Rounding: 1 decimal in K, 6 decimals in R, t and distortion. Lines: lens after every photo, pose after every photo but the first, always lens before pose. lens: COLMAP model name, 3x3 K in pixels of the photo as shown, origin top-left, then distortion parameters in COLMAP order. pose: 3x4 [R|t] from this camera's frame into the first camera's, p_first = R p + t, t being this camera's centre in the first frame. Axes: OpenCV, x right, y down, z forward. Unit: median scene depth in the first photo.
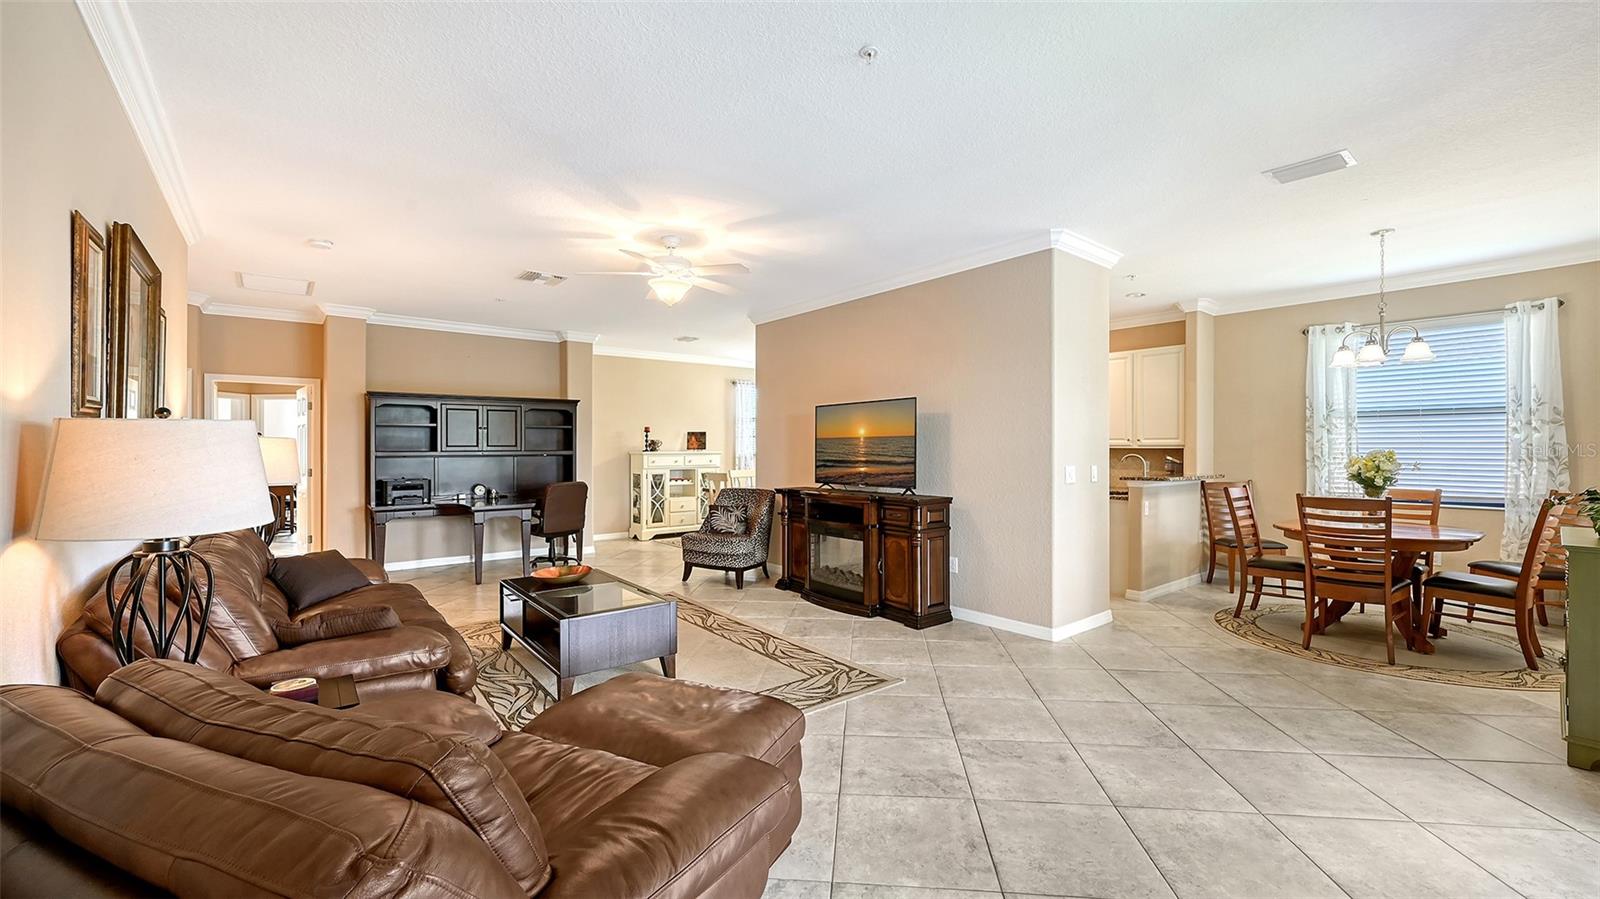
lens RADIAL K [[643.1, 0, 794.8], [0, 643.1, 448.9], [0, 0, 1]] dist [-0.003921, 0.001005]
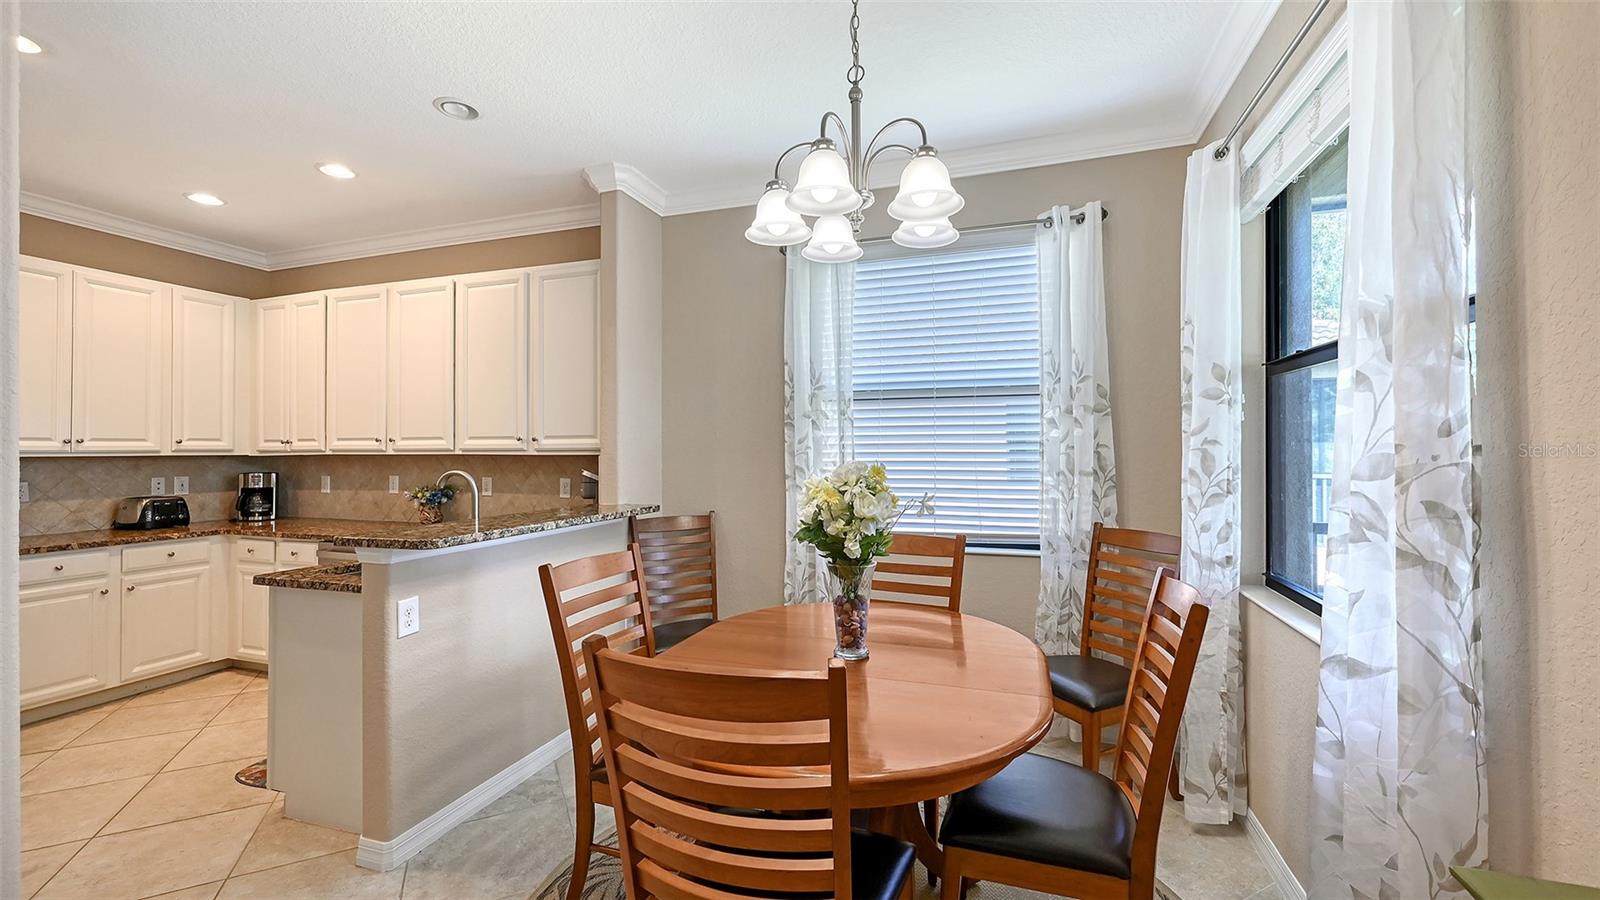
lens RADIAL K [[643.1, 0, 807.3], [0, 643.1, 451.0], [0, 0, 1]] dist [-0.003921, 0.001005]
pose [[0.839016, -0.005366, 0.544080, 0.549178], [0.005851, 0.999983, 0.000841, -0.004622], [-0.544075, 0.002478, 0.839033, 0.561832]]
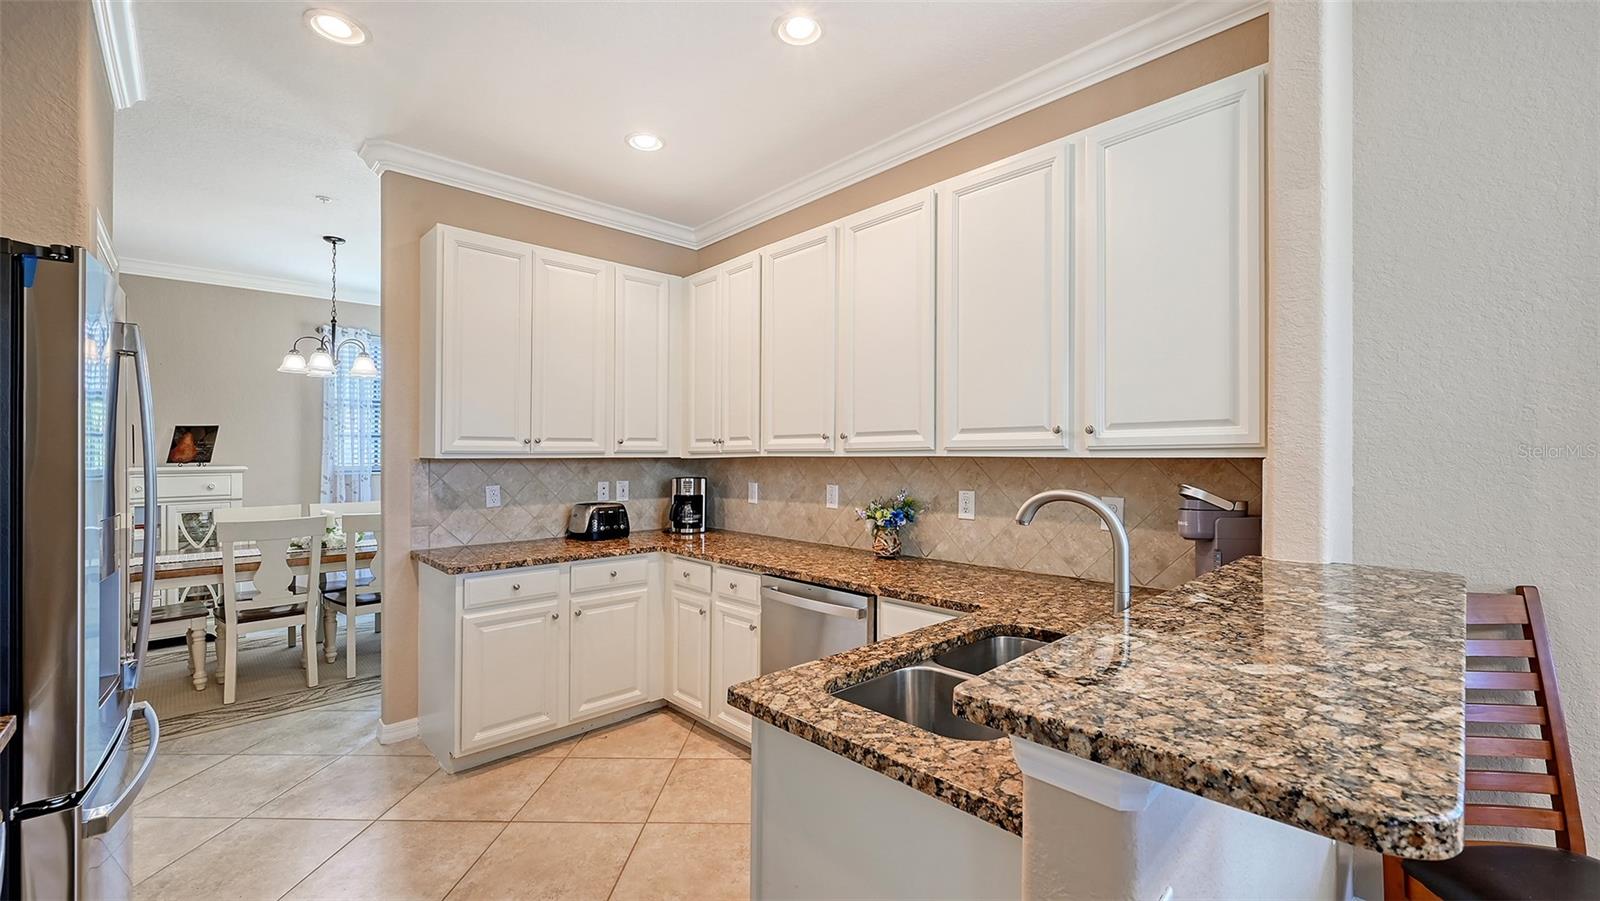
lens RADIAL K [[643.1, 0, 812.5], [0, 643.1, 456.1], [0, 0, 1]] dist [-0.003921, 0.001005]
pose [[0.995863, -0.004276, 0.090771, 0.479319], [0.004349, 0.999990, -0.000600, -0.003174], [-0.090768, 0.000992, 0.995872, 0.905100]]
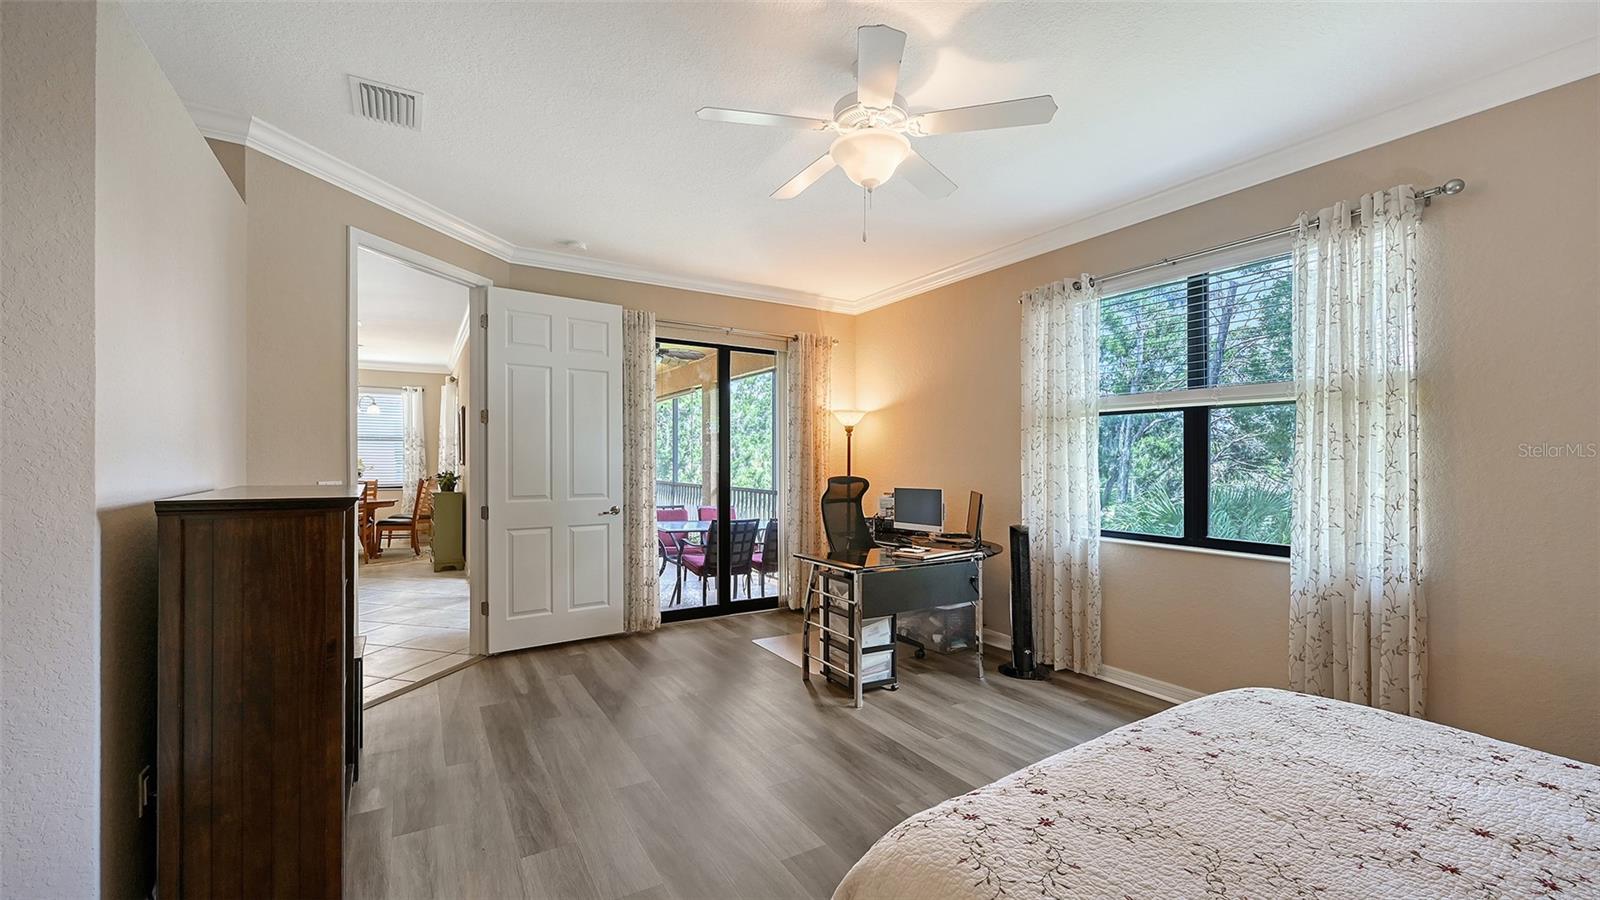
lens RADIAL K [[643.1, 0, 794.7], [0, 643.1, 460.4], [0, 0, 1]] dist [-0.003921, 0.001005]
pose [[0.135960, 0.001572, 0.990713, -0.642320], [-0.003587, 0.999993, -0.001095, 0.002886], [-0.990708, -0.003405, 0.135965, -0.438528]]
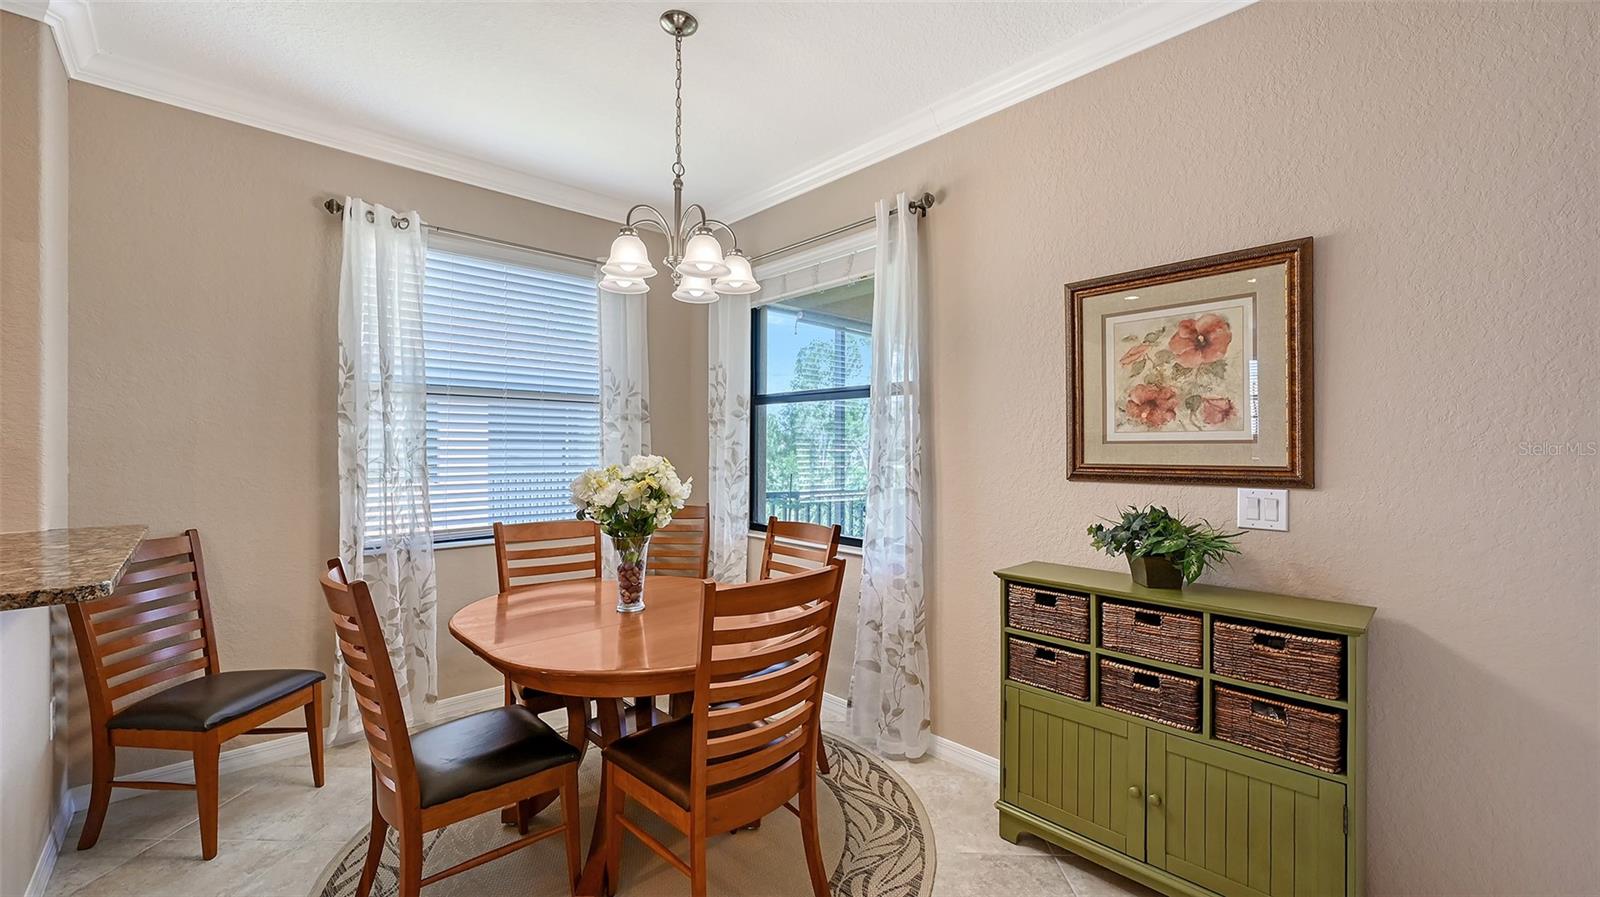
lens RADIAL K [[643.1, 0, 797.9], [0, 643.1, 451.8], [0, 0, 1]] dist [-0.003921, 0.001005]
pose [[-0.067844, -0.004937, 0.997684, 0.323865], [-0.000816, 0.999988, 0.004893, -0.003217], [-0.997696, -0.000482, -0.067847, 0.749181]]
